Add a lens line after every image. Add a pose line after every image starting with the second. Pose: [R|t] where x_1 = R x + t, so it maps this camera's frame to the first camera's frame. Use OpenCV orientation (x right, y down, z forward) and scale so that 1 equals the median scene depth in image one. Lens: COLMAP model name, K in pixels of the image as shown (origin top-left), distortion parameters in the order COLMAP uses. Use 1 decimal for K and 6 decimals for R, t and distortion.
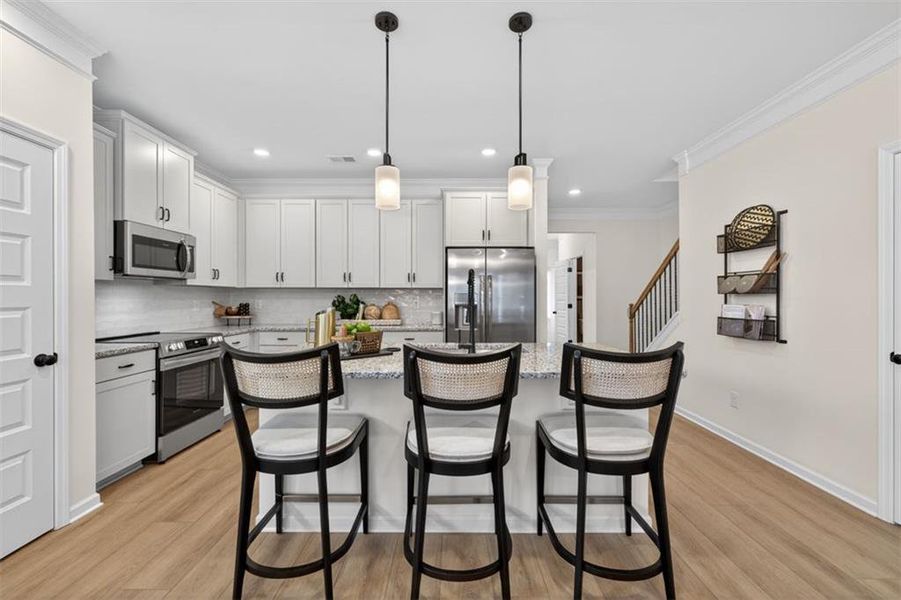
lens RADIAL K [[376.3, 0, 450.7], [0, 376.3, 293.9], [0, 0, 1]] dist [0.007254, -0.001508]
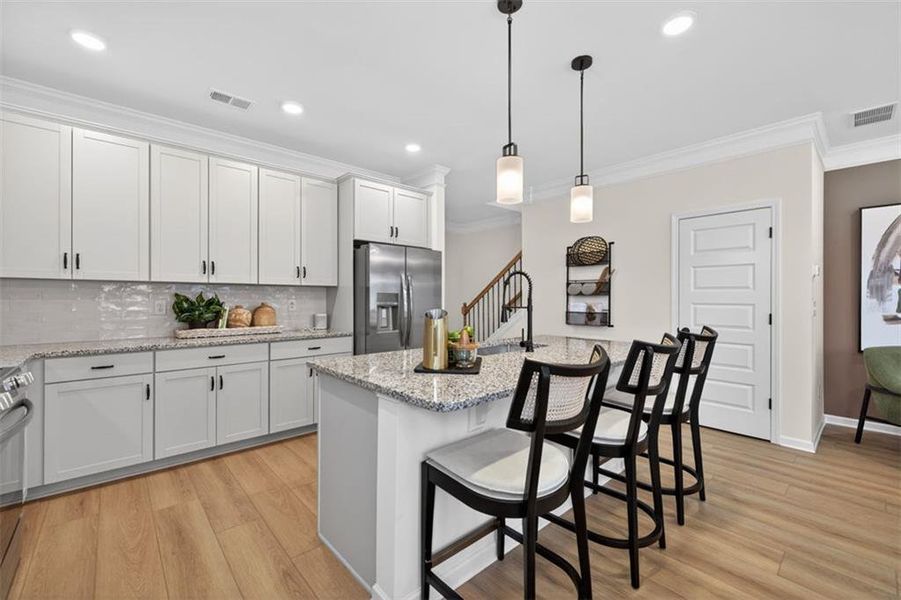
lens RADIAL K [[376.3, 0, 450.5], [0, 376.3, 297.8], [0, 0, 1]] dist [0.007254, -0.001508]
pose [[0.742470, 0.000473, 0.669879, -0.577989], [-0.008737, 0.999922, 0.008978, 0.000918], [-0.669822, -0.012519, 0.742416, 0.251958]]
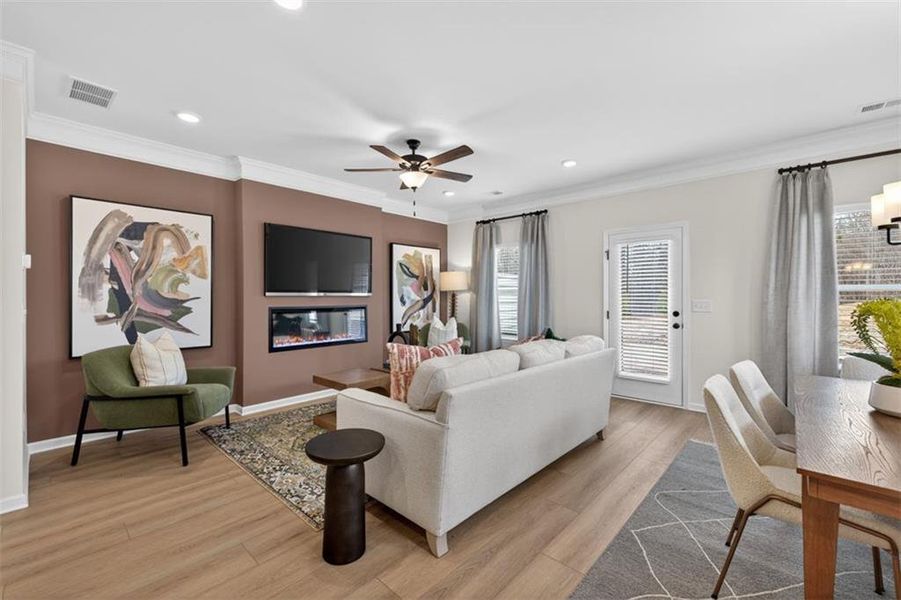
lens RADIAL K [[376.3, 0, 448.9], [0, 376.3, 299.2], [0, 0, 1]] dist [0.007254, -0.001508]
pose [[-0.737749, -0.003790, 0.675065, -0.313689], [-0.008067, 0.999962, -0.003202, 0.000113], [-0.675027, -0.007808, -0.737752, 0.336527]]
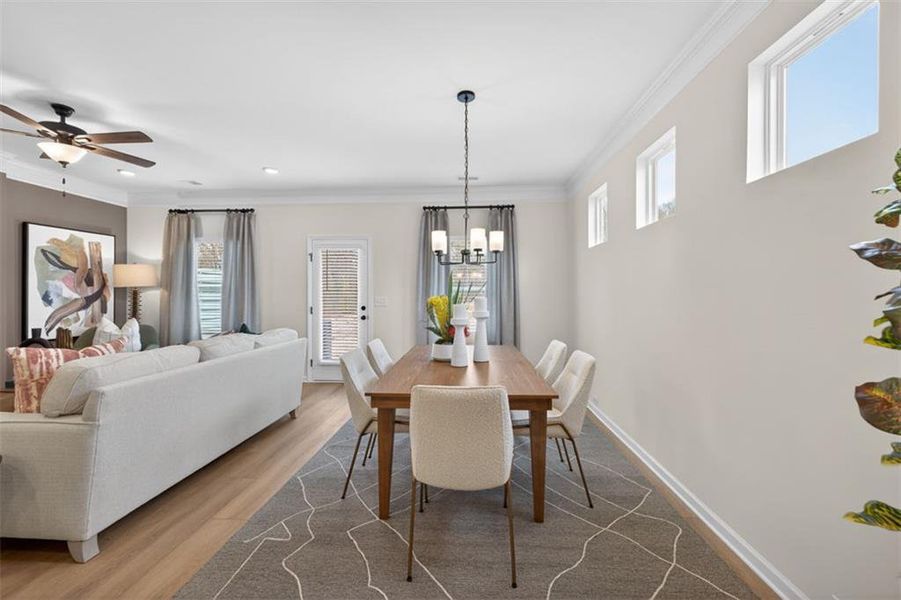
lens RADIAL K [[376.3, 0, 448.8], [0, 376.3, 292.5], [0, 0, 1]] dist [0.007254, -0.001508]
pose [[-0.998262, 0.000356, 0.058932, -0.485512], [-0.000758, 0.999821, -0.018888, 0.003542], [-0.058928, -0.018900, -0.998083, 0.454763]]
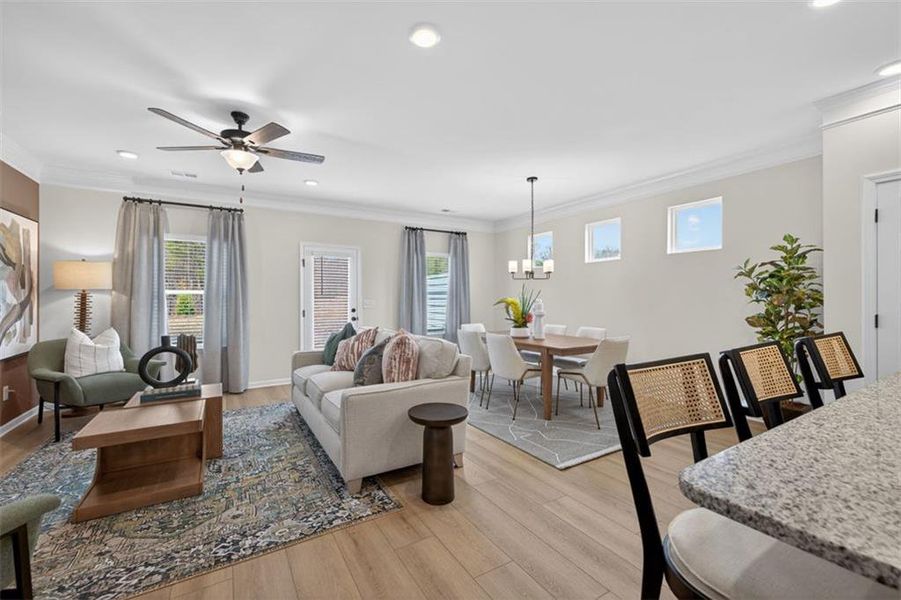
lens RADIAL K [[376.3, 0, 448.7], [0, 376.3, 298.1], [0, 0, 1]] dist [0.007254, -0.001508]
pose [[-0.855888, 0.003268, -0.517152, 0.580645], [0.010856, 0.999873, -0.011648, 0.007406], [0.517048, -0.015584, -0.855814, 0.668467]]
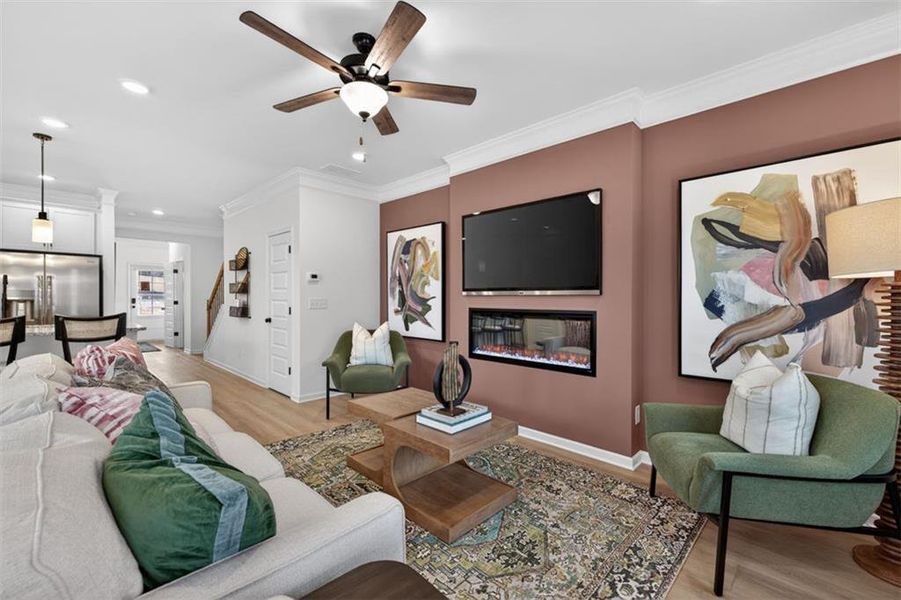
lens RADIAL K [[376.3, 0, 456.5], [0, 376.3, 303.4], [0, 0, 1]] dist [0.007254, -0.001508]
pose [[0.690463, -0.006961, 0.723334, 0.154802], [-0.015222, 0.999592, 0.024150, -0.013271], [-0.723207, -0.027685, 0.690076, -1.039497]]
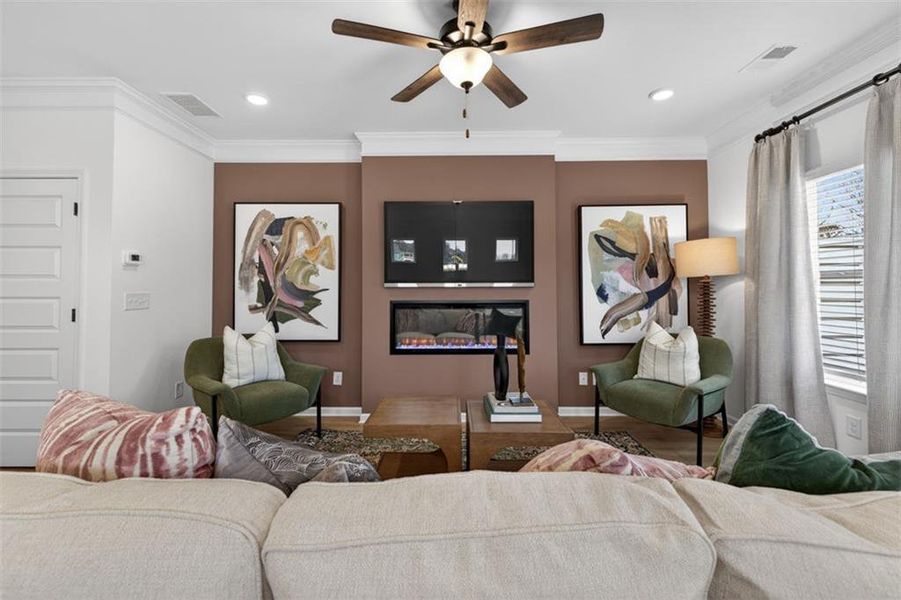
lens RADIAL K [[376.3, 0, 450.6], [0, 376.3, 279.3], [0, 0, 1]] dist [0.007254, -0.001508]
pose [[0.004711, 0.027751, 0.999604, -0.072148], [-0.011567, 0.999550, -0.027695, -0.005072], [-0.999922, -0.011432, 0.005029, -0.411633]]
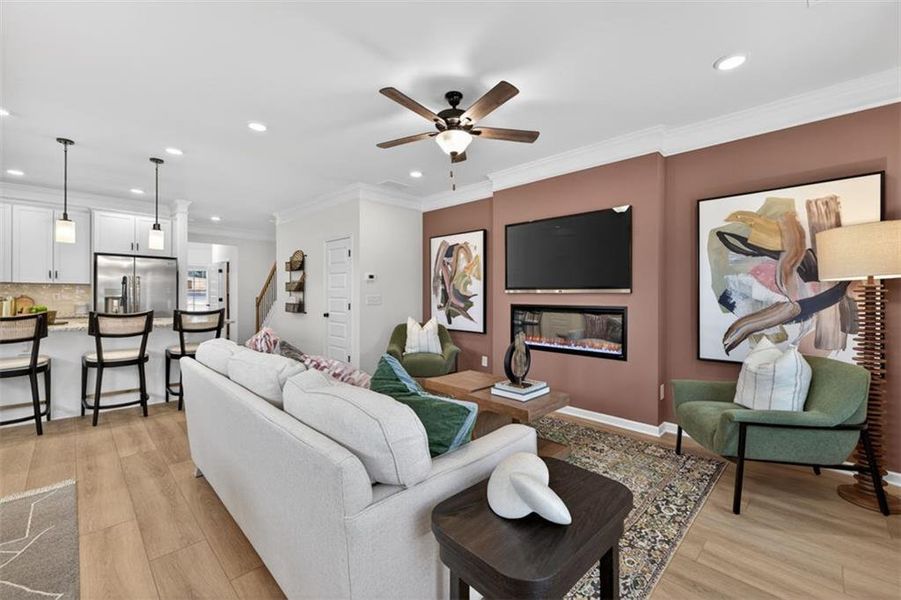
lens RADIAL K [[376.3, 0, 451.2], [0, 376.3, 297.5], [0, 0, 1]] dist [0.007254, -0.001508]
pose [[0.701054, 0.000154, 0.713108, -0.106126], [-0.015755, 0.999759, 0.015272, -0.012784], [-0.712934, -0.021942, 0.700888, -1.060030]]
